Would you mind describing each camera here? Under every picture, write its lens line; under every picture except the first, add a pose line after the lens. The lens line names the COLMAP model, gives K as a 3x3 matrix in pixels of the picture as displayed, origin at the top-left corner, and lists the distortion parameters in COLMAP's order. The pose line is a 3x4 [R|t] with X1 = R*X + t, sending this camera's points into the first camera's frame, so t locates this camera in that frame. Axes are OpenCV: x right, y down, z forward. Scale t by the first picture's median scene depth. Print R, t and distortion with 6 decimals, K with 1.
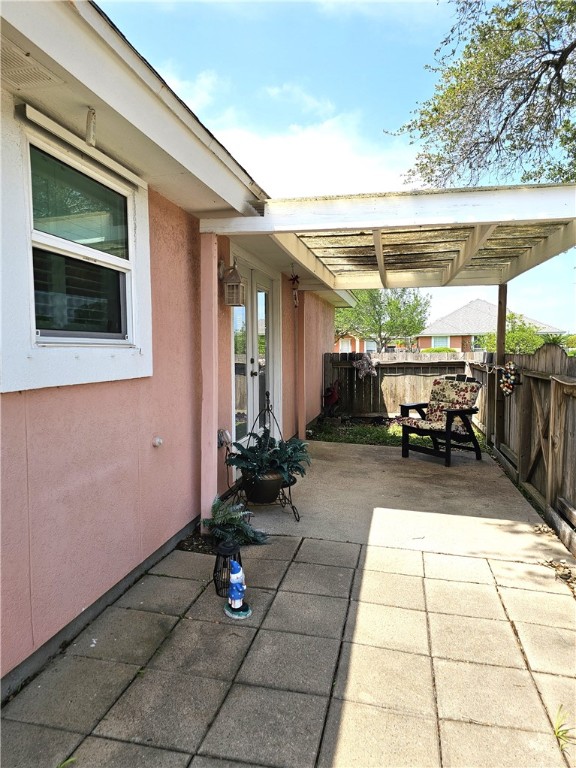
lens RADIAL K [[514.3, 0, 287.7], [0, 514.3, 380.7], [0, 0, 1]] dist [0.046203, -0.011578]
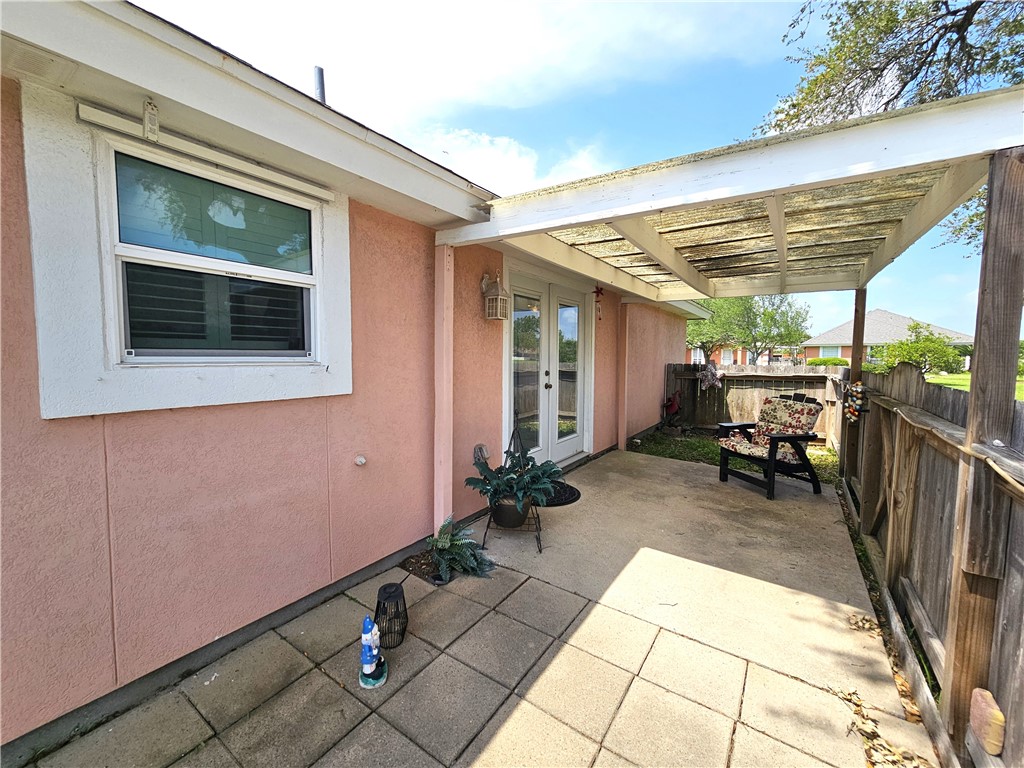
lens RADIAL K [[418.3, 0, 511.8], [0, 418.3, 383.2], [0, 0, 1]] dist [-0.000785, -0.000179]
pose [[0.933485, 0.032505, -0.357140, 0.215536], [-0.031571, 0.999466, 0.008447, -0.032319], [0.357224, 0.003390, 0.934013, 0.266837]]
